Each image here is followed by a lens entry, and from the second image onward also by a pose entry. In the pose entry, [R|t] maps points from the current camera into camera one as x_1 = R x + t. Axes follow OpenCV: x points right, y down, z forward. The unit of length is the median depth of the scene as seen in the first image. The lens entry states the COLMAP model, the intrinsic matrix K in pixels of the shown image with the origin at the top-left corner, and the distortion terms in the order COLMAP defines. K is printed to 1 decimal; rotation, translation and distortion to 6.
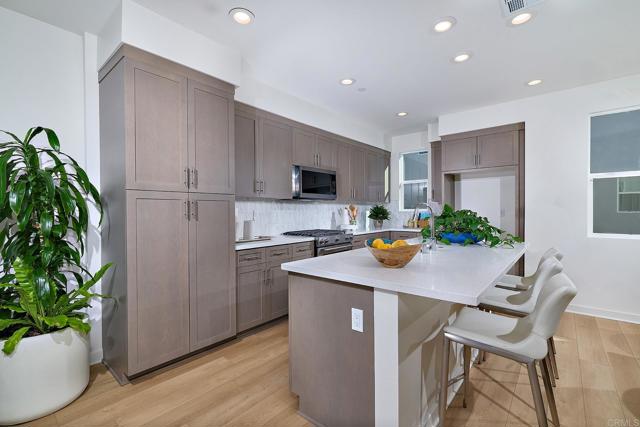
lens RADIAL K [[288.6, 0, 317.3], [0, 288.6, 213.3], [0, 0, 1]] dist [-0.002422, -0.000092]
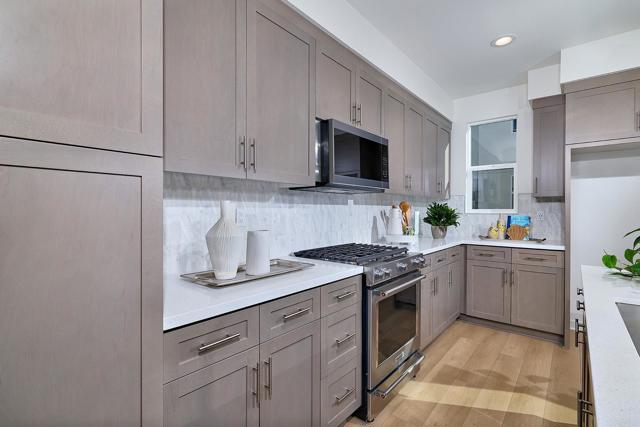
lens RADIAL K [[309.7, 0, 320.0], [0, 309.7, 213.5], [0, 0, 1]] dist [0.001089, 0.000118]
pose [[0.999780, 0.007307, 0.019663, -0.074227], [-0.007323, 0.999973, 0.000732, -0.003499], [-0.019657, -0.000875, 0.999806, 0.397581]]
